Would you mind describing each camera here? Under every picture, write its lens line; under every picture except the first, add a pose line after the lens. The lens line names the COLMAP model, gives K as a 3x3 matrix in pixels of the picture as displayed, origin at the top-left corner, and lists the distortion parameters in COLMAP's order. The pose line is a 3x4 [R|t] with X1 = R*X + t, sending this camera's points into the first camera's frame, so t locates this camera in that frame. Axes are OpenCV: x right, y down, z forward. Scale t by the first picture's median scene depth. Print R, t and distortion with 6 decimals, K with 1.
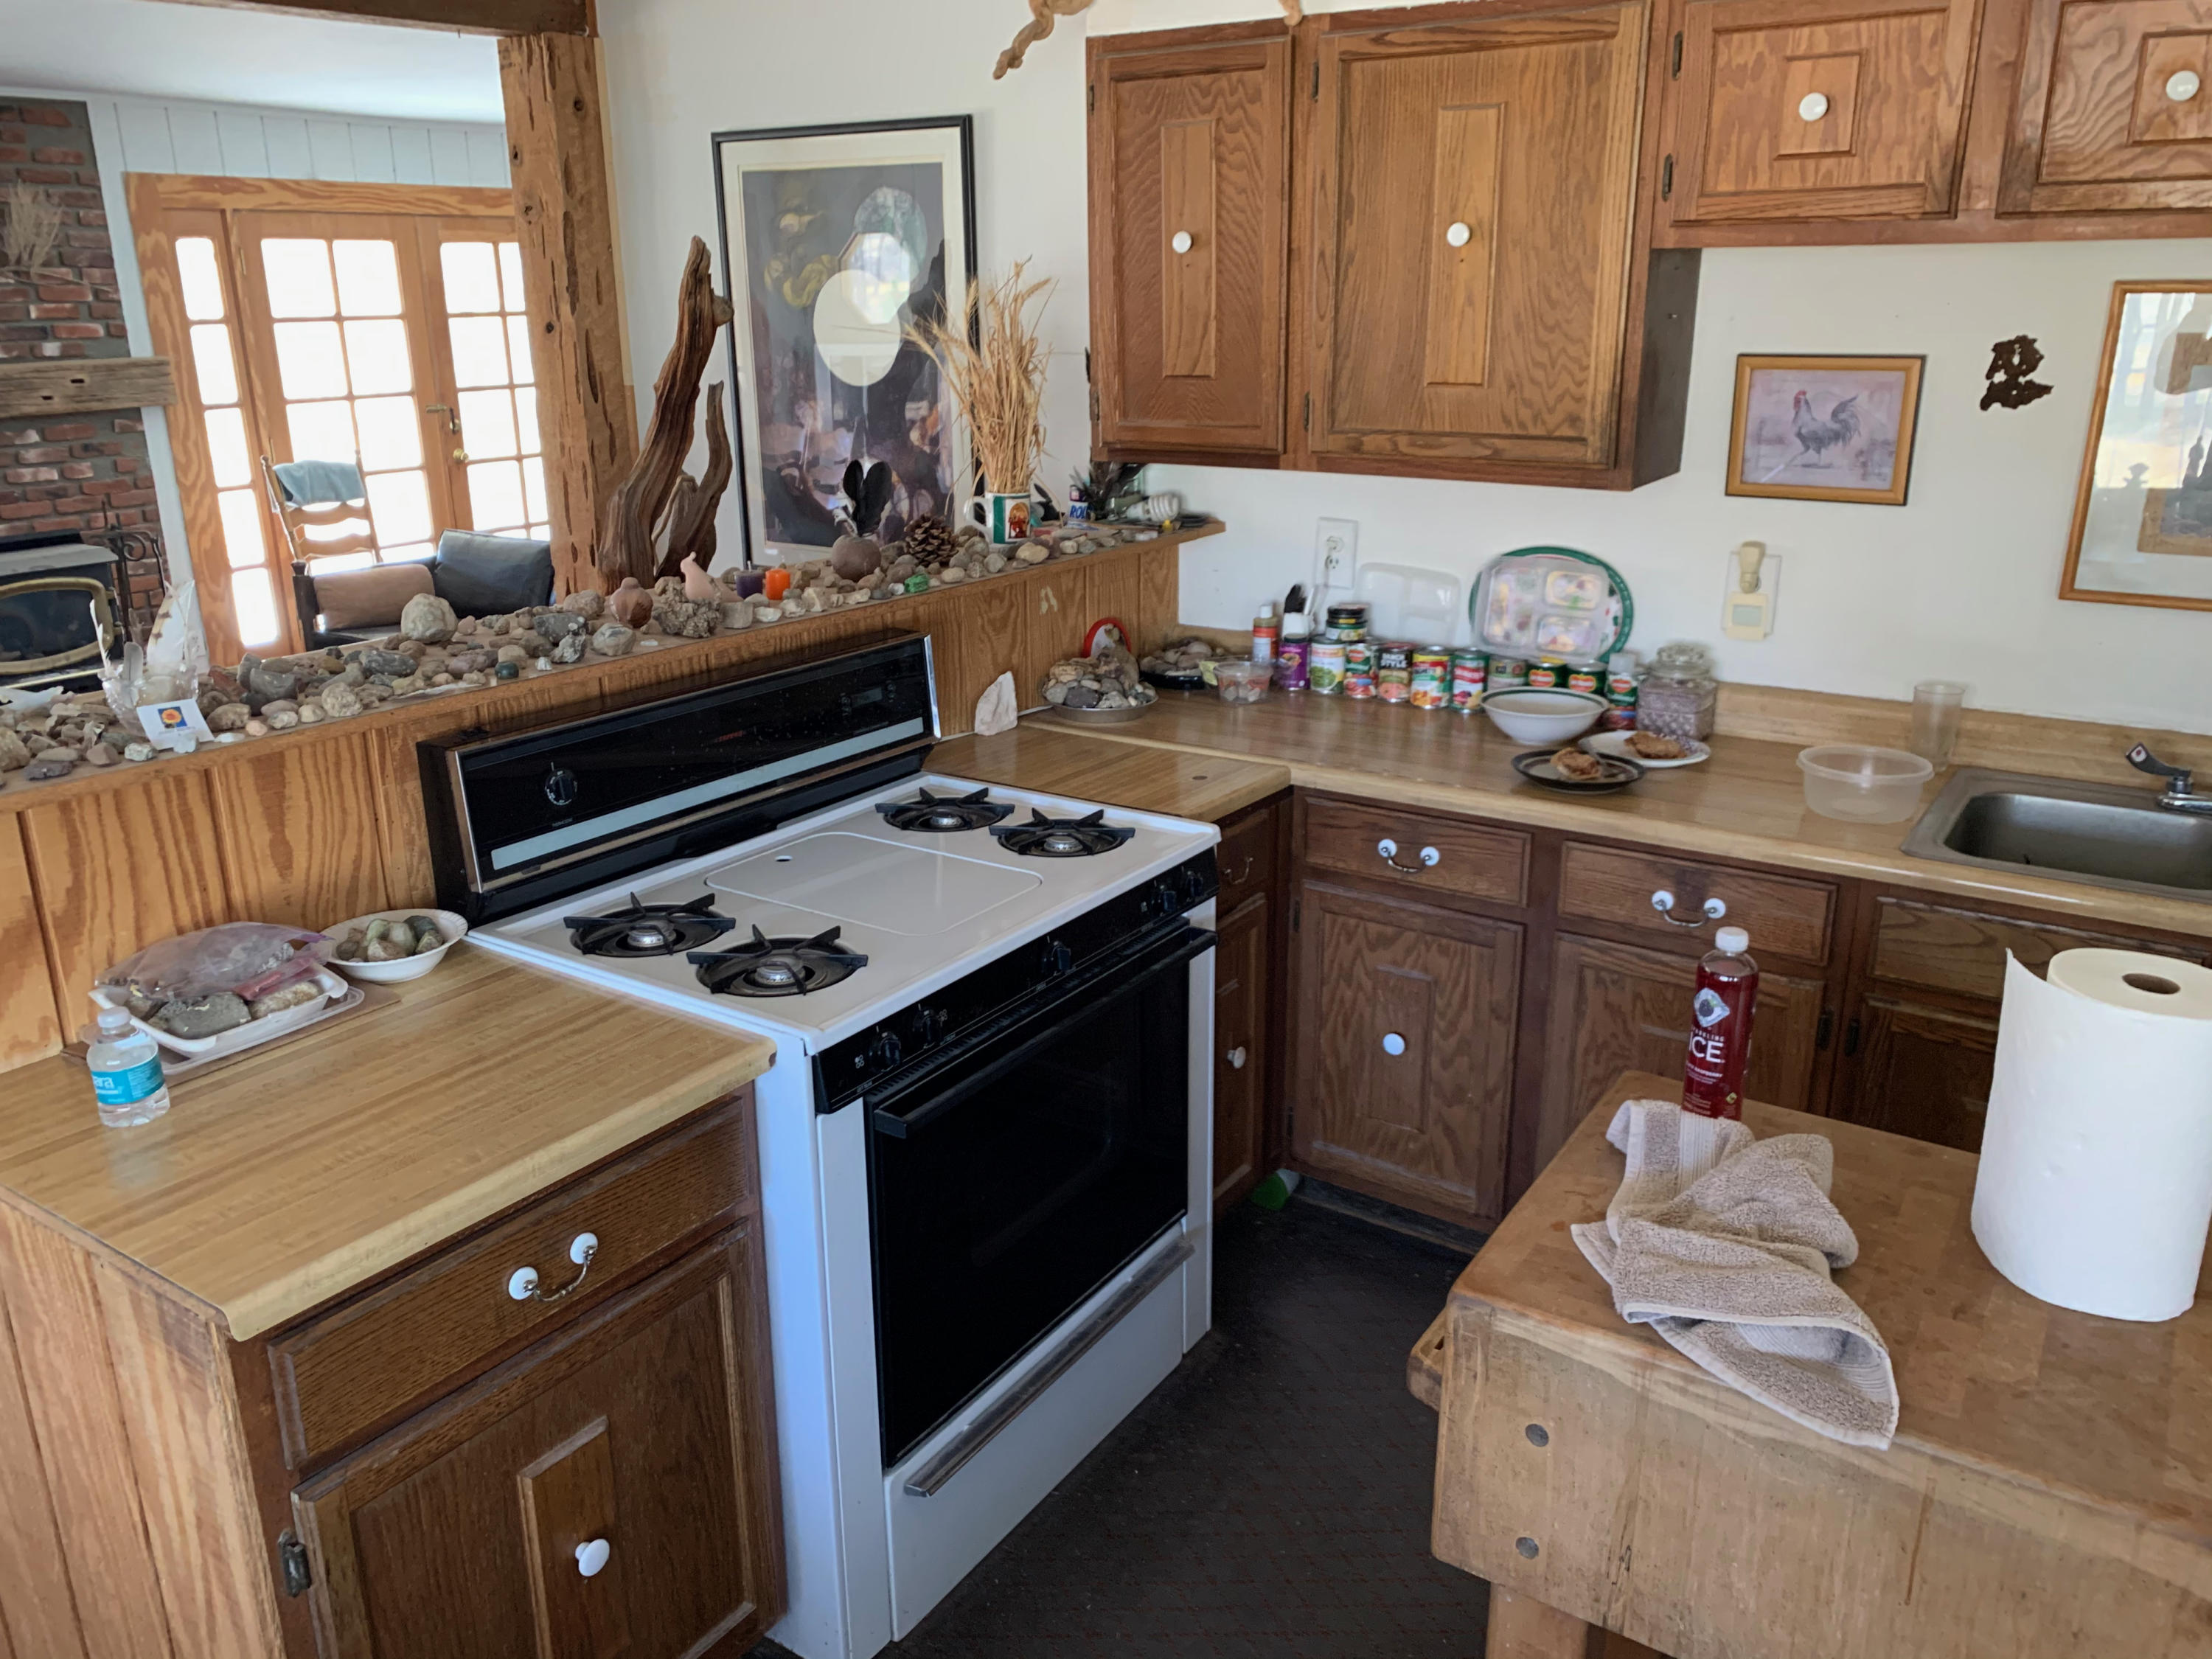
lens RADIAL K [[1705.0, 0, 1095.4], [0, 1705.0, 833.1], [0, 0, 1]] dist [0.032823, -0.031169]
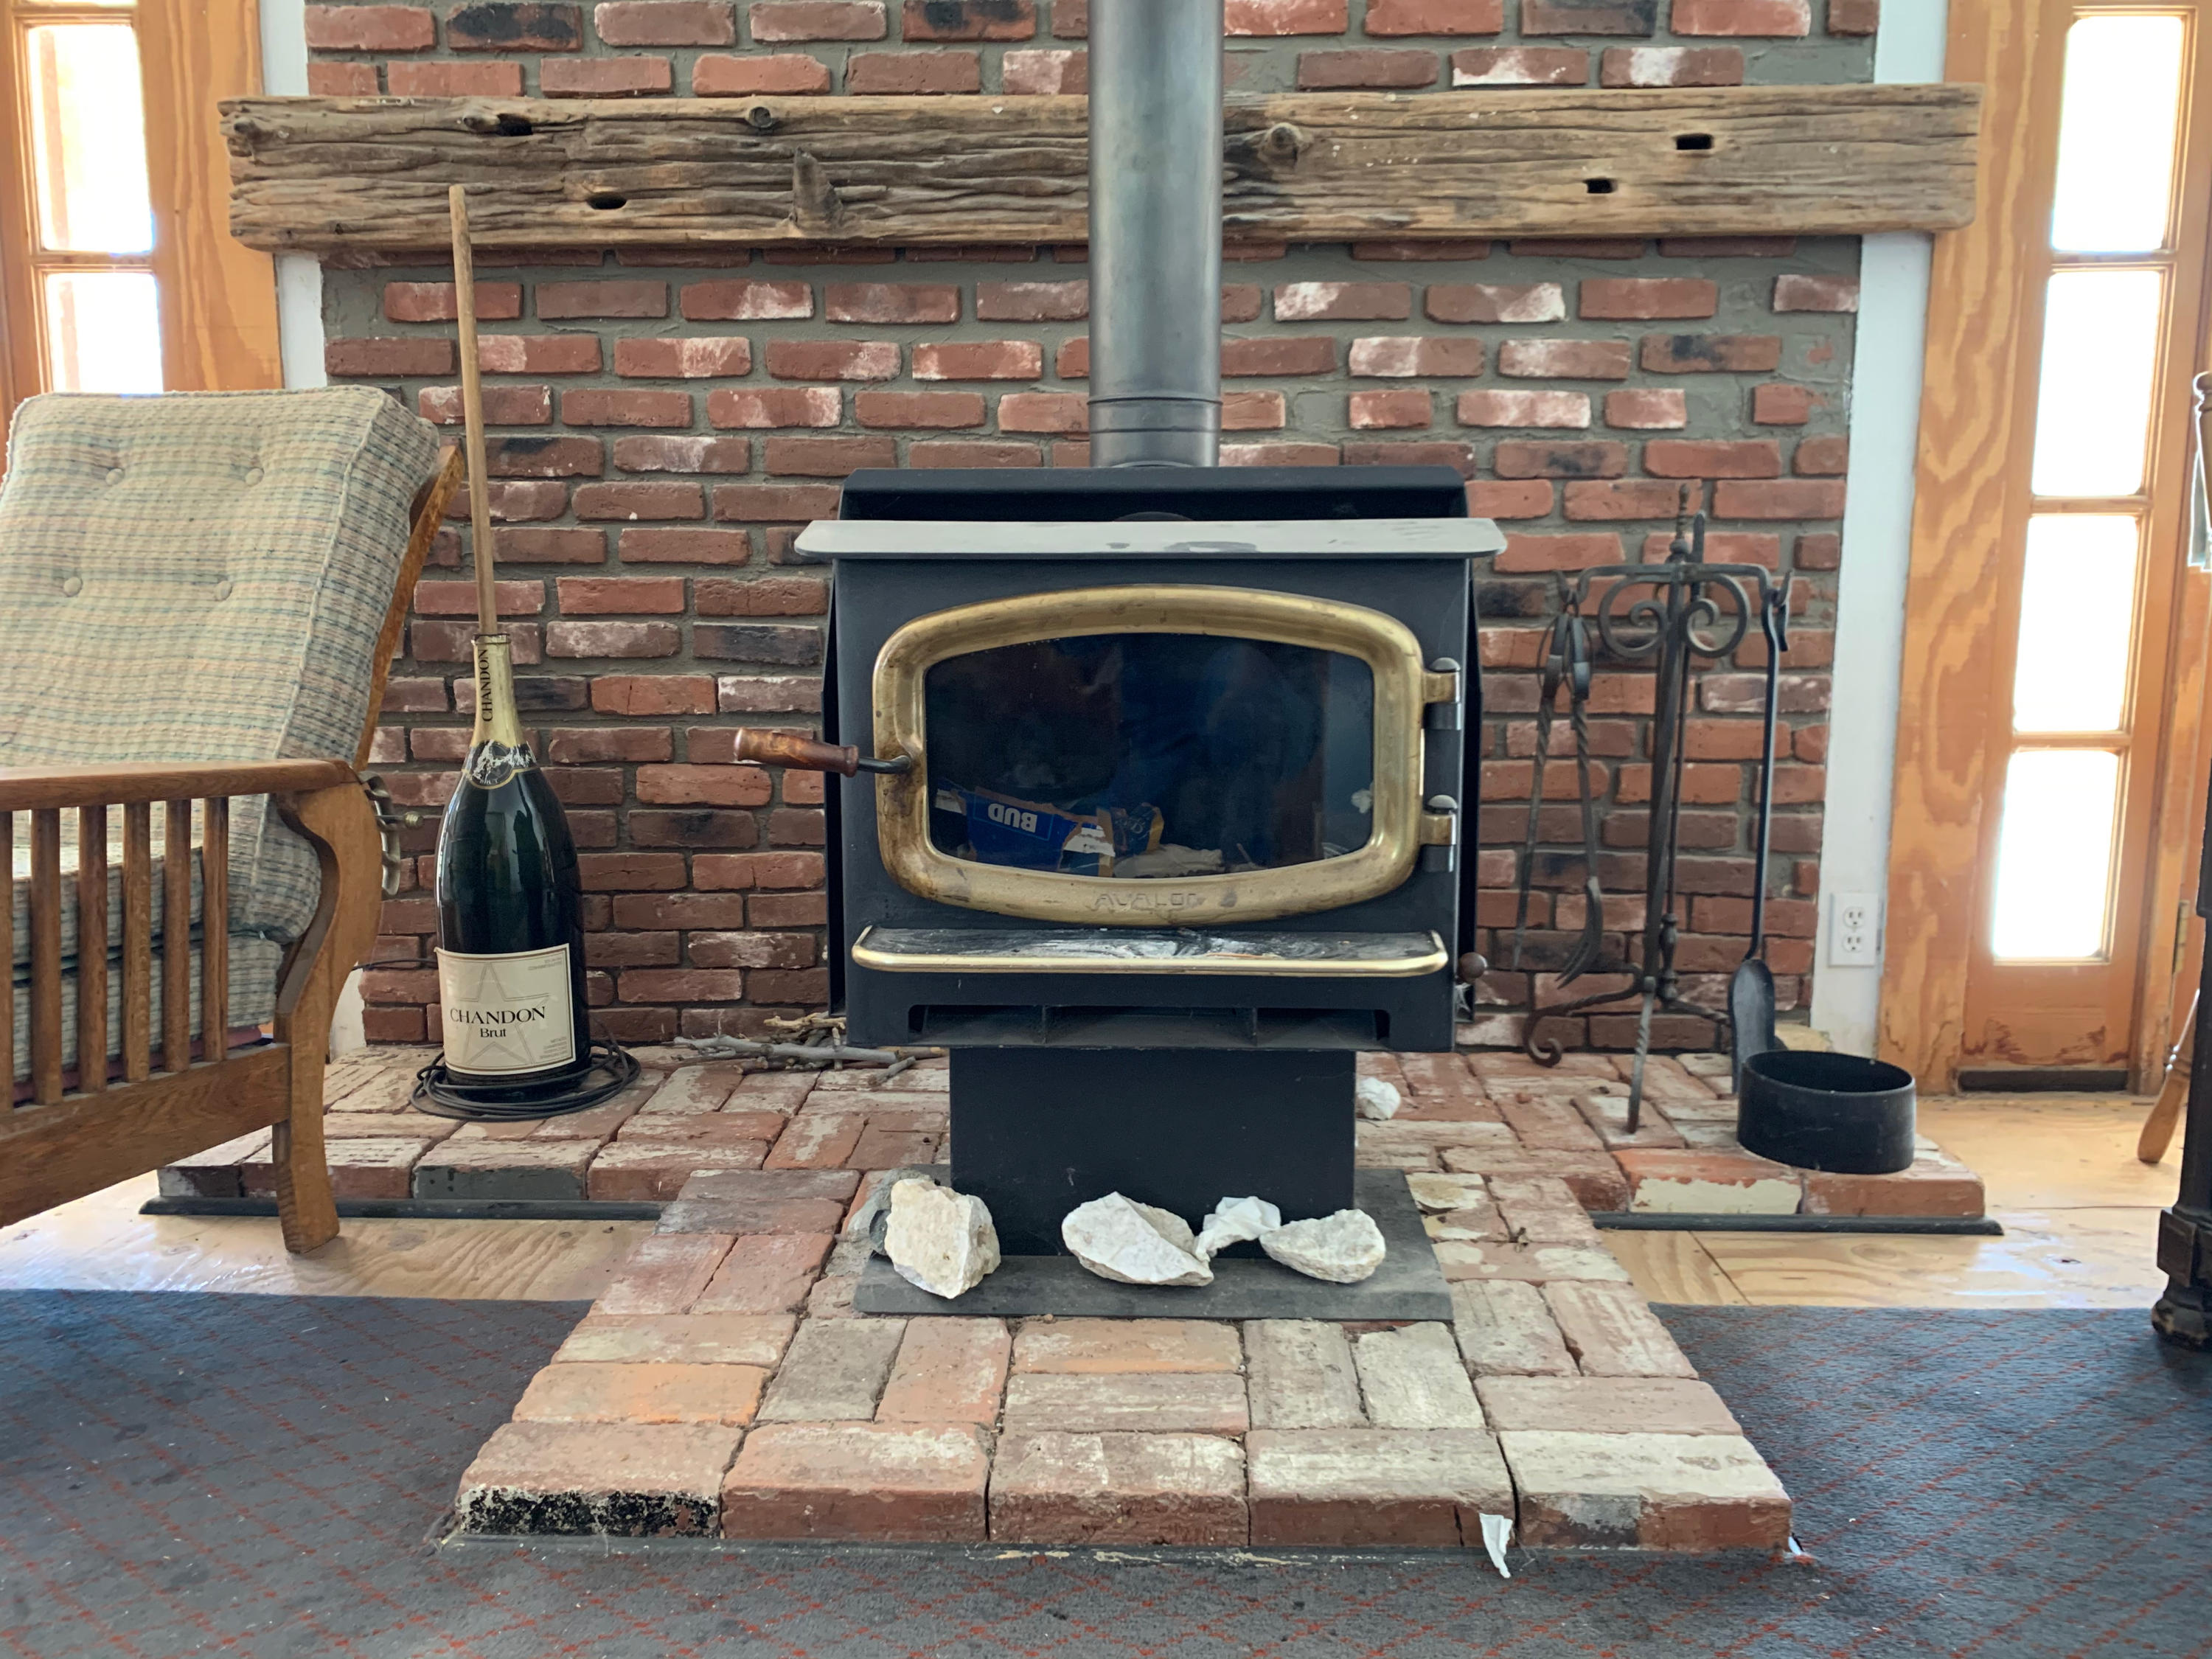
lens RADIAL K [[1705.0, 0, 1101.4], [0, 1705.0, 829.5], [0, 0, 1]] dist [0.032823, -0.031169]
pose [[0.534470, 0.137611, -0.833909, -0.335518], [-0.269777, 0.962821, -0.014022, -0.088283], [0.800975, 0.232464, 0.551724, 0.719401]]
